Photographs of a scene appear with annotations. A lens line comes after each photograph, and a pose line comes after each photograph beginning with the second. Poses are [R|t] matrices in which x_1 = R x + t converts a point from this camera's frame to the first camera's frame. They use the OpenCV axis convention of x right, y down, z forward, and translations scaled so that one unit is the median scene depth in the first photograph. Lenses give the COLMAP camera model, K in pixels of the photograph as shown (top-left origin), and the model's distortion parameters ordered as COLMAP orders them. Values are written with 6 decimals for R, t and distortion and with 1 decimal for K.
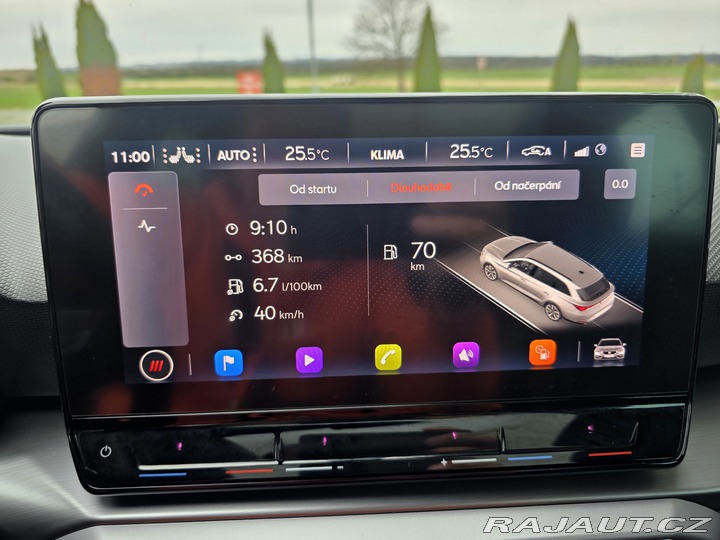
lens RADIAL K [[478.8, 0, 360.8], [0, 478.8, 267.1], [0, 0, 1]] dist [0.004348, -0.011800]
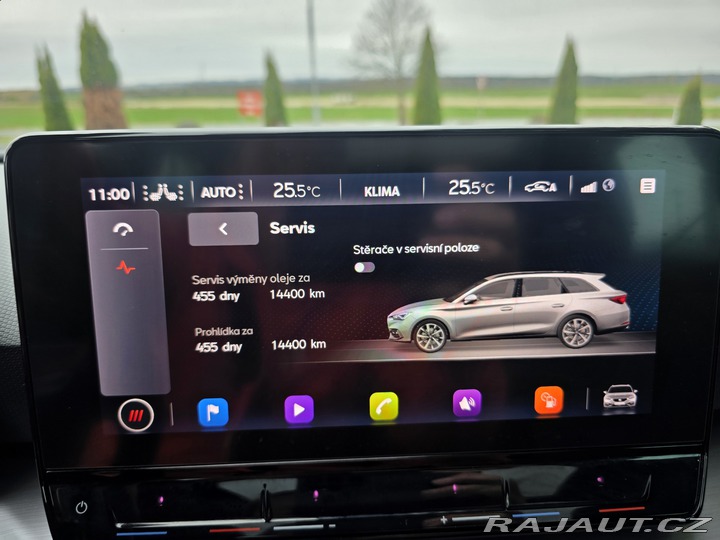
lens RADIAL K [[478.8, 0, 360.9], [0, 478.8, 274.7], [0, 0, 1]] dist [0.004348, -0.011800]
pose [[0.999999, -0.000663, -0.001293, 0.013717], [0.000636, 0.999781, -0.020929, -0.047829], [0.001307, 0.020928, 0.999780, 0.057892]]
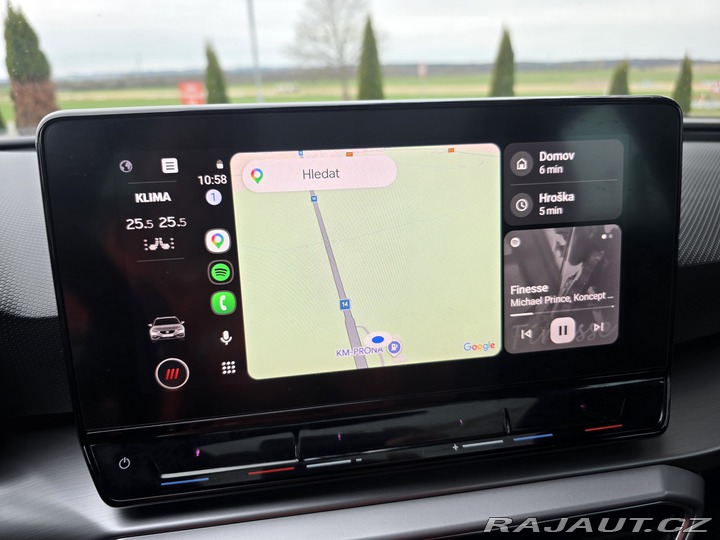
lens RADIAL K [[478.8, 0, 352.8], [0, 478.8, 267.2], [0, 0, 1]] dist [0.004348, -0.011800]
pose [[0.995332, -0.046698, 0.084456, -0.119670], [0.047887, 0.998779, -0.012109, 0.011367], [-0.083787, 0.016097, 0.996354, -0.040715]]
